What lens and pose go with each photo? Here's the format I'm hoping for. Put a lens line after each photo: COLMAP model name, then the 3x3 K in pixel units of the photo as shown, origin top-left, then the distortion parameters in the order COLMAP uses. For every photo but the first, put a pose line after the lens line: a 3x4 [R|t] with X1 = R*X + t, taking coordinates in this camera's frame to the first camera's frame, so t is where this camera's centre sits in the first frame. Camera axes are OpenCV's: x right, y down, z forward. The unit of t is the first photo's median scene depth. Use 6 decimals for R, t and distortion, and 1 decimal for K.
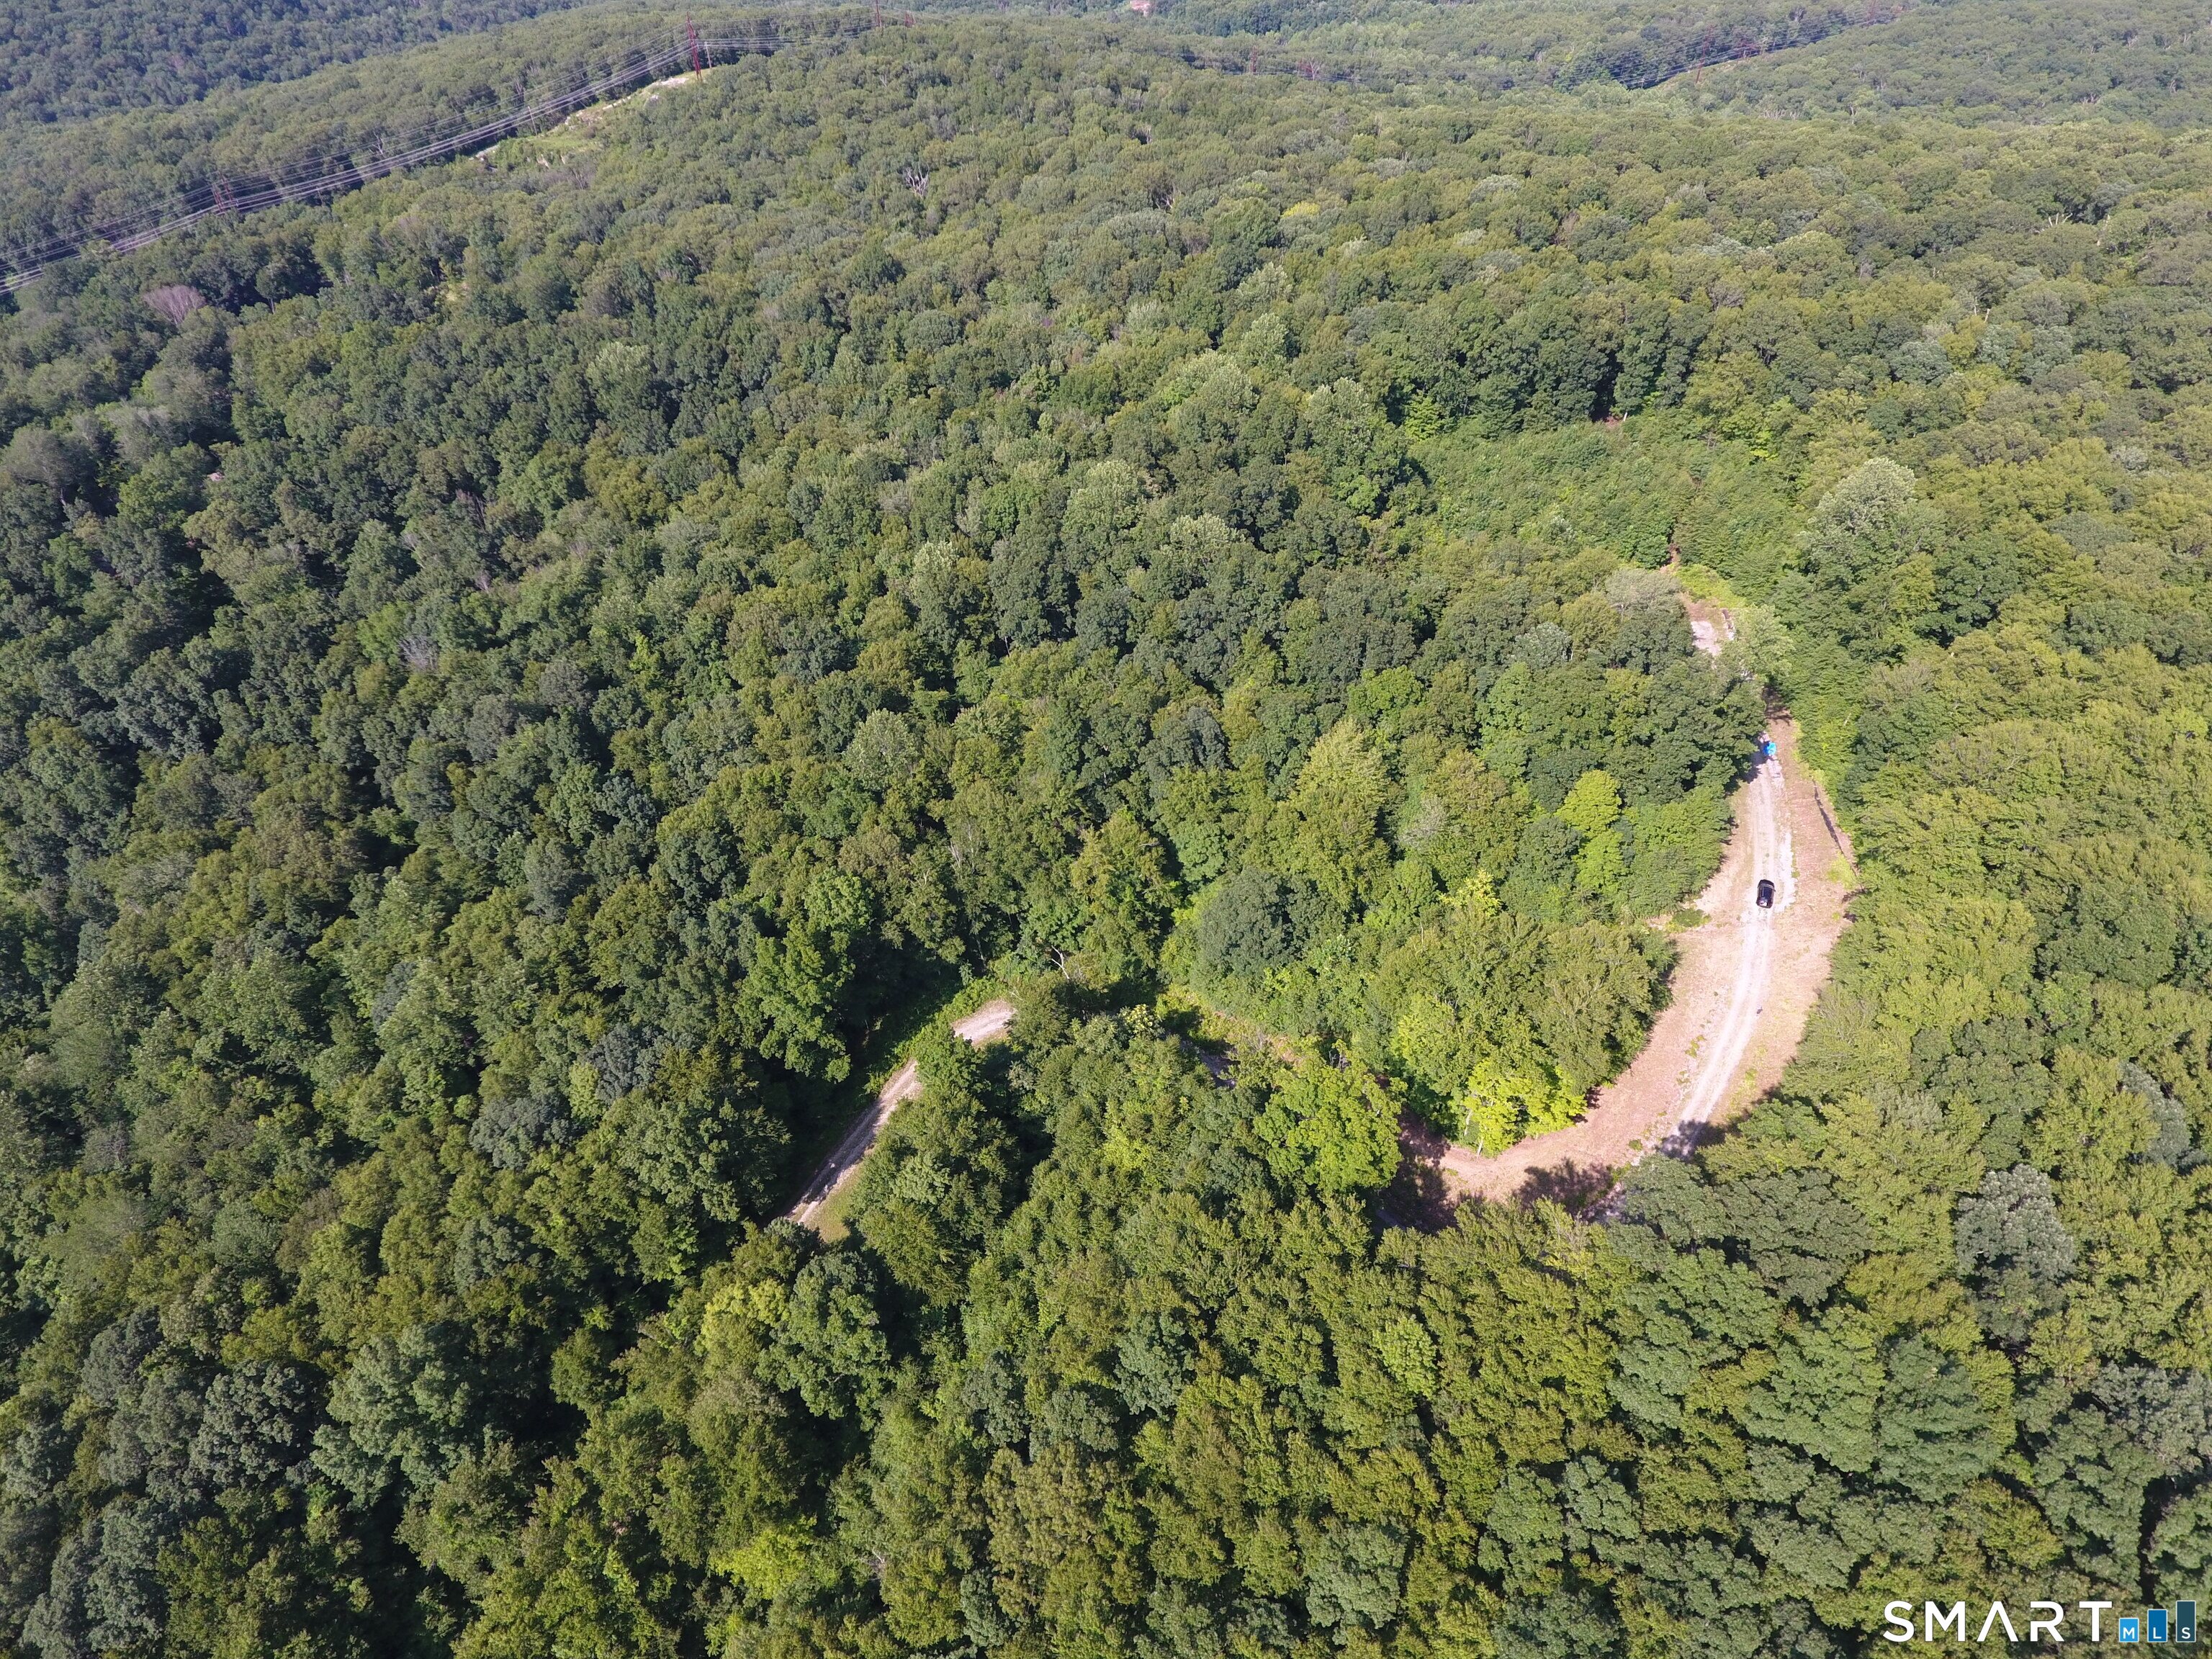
lens RADIAL K [[1304.3, 0, 1104.5], [0, 1304.3, 839.3], [0, 0, 1]] dist [-0.006791, 0.001160]
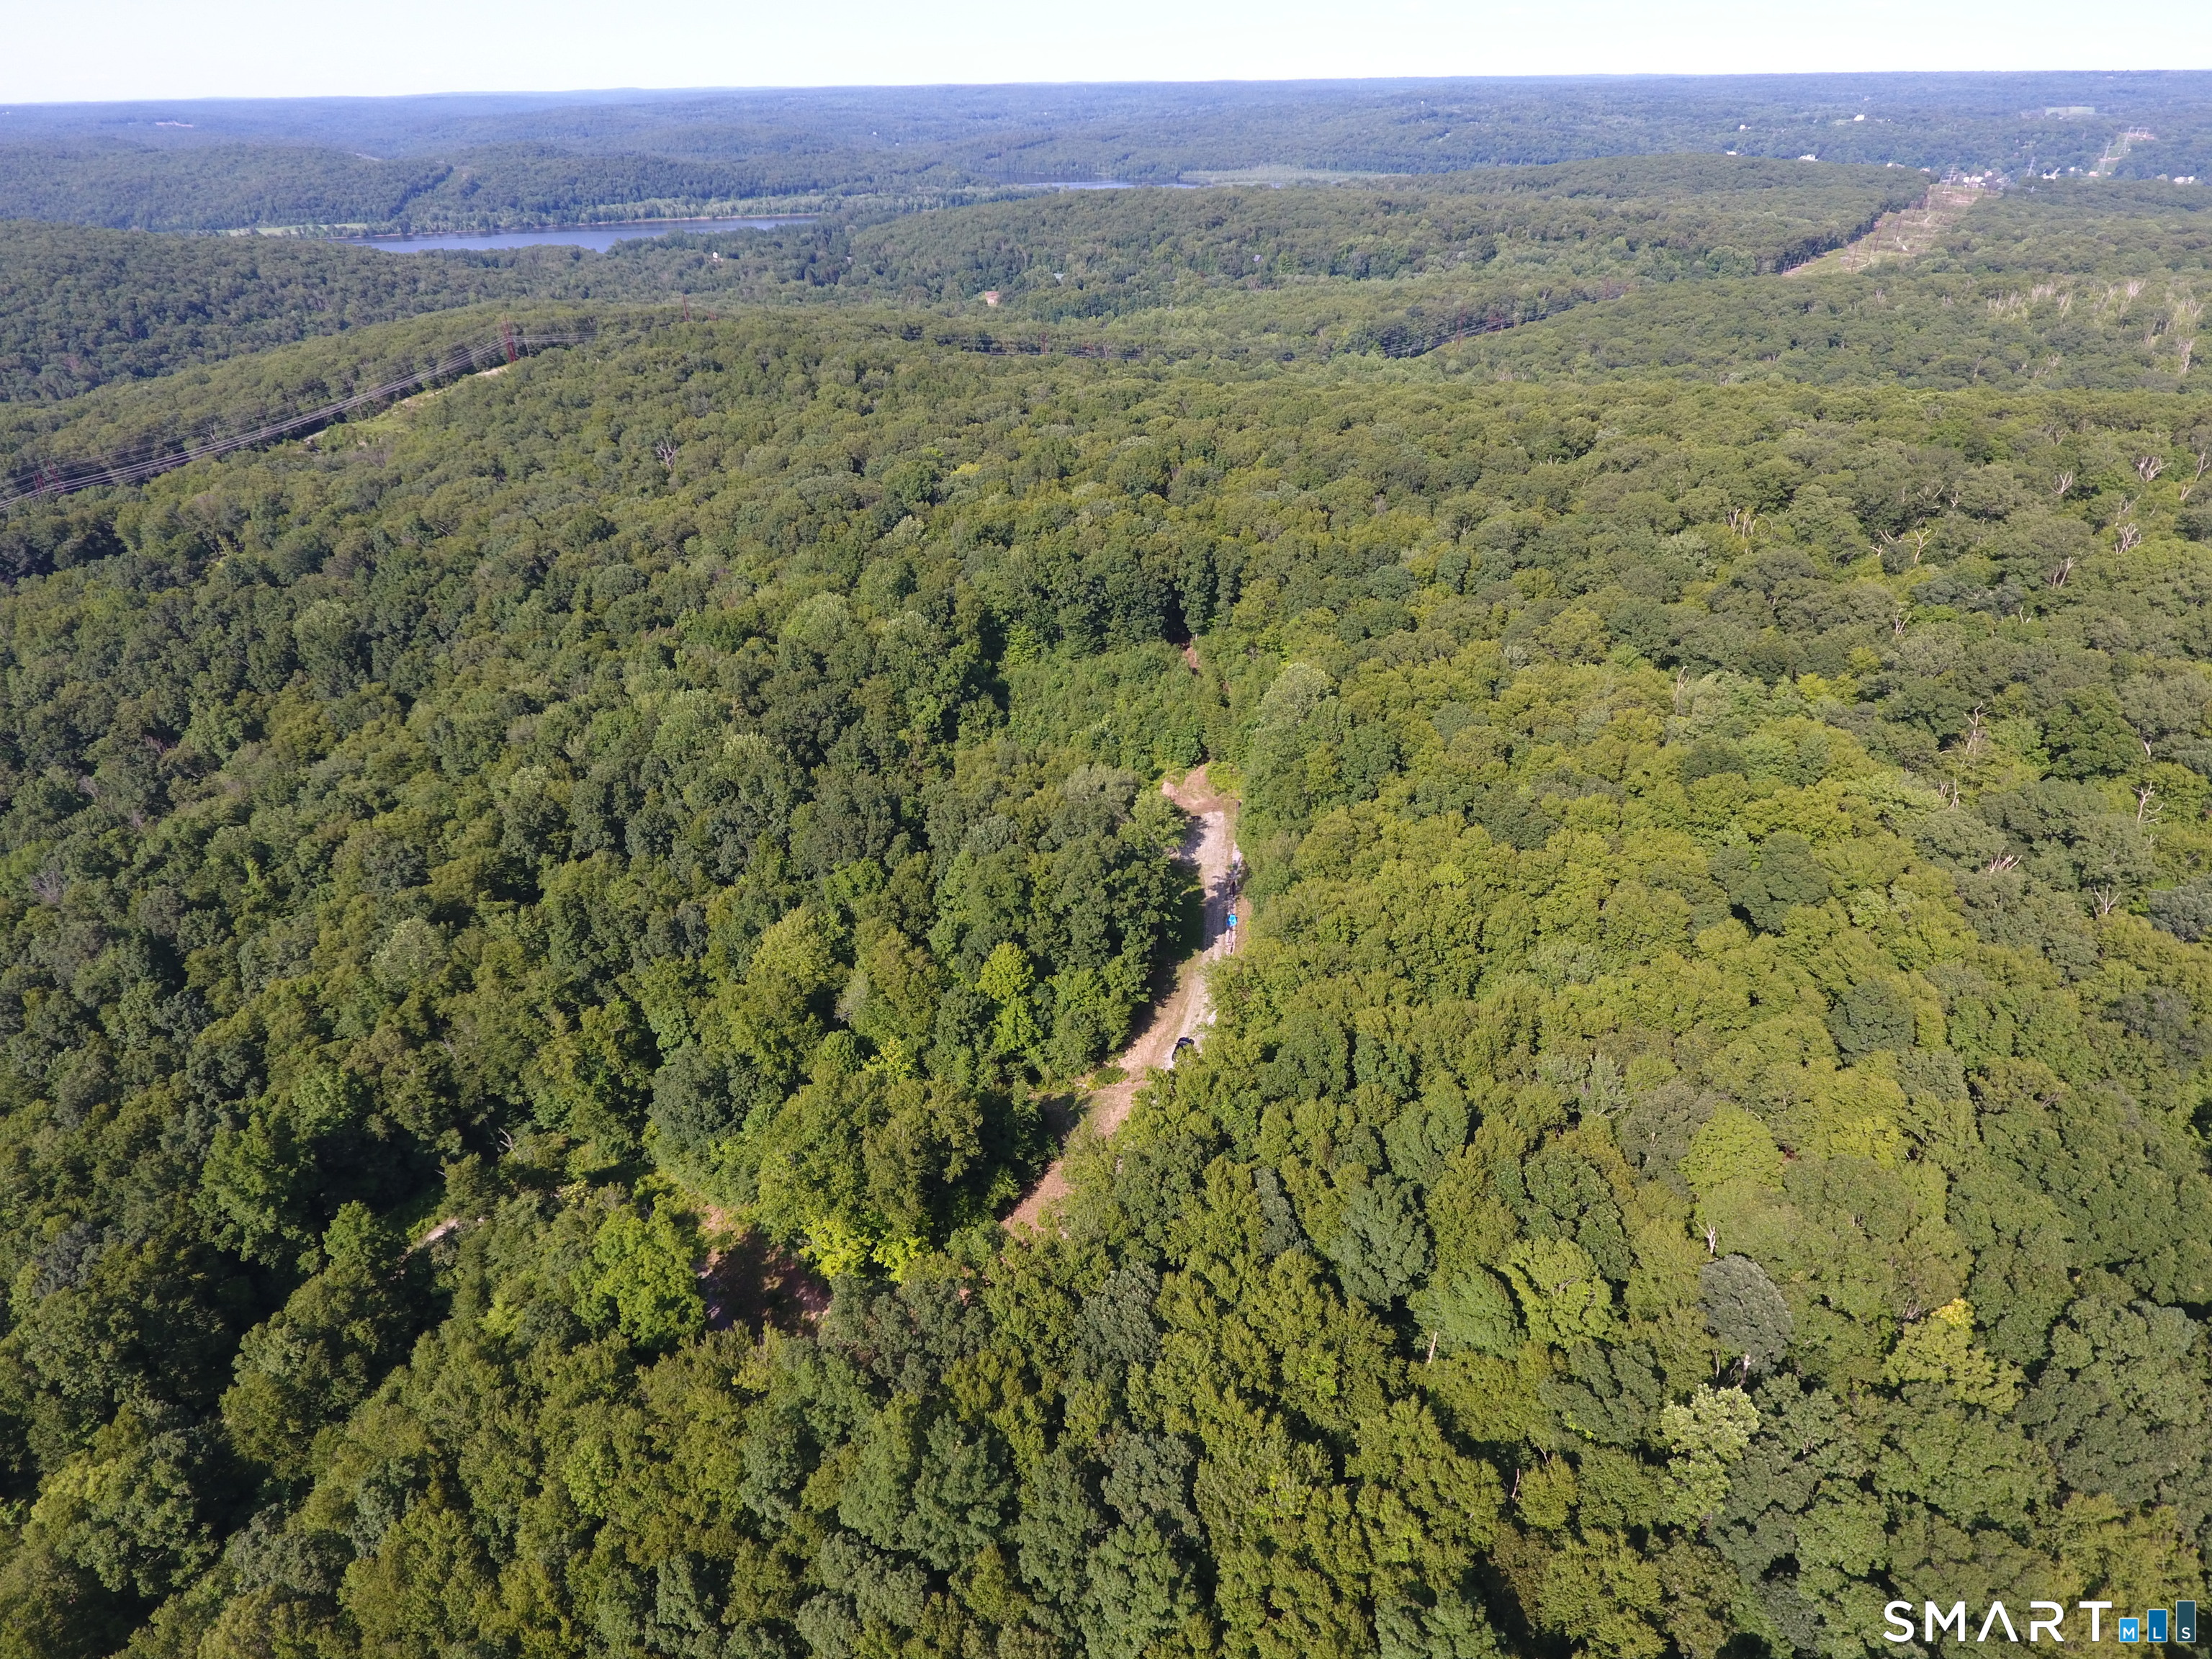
lens RADIAL K [[1304.3, 0, 1104.5], [0, 1304.3, 839.3], [0, 0, 1]] dist [-0.006791, 0.001160]
pose [[0.998339, -0.037112, 0.044075, 0.276885], [0.044130, 0.984322, -0.170769, 0.035417], [-0.037046, 0.172430, 0.984325, -0.070976]]
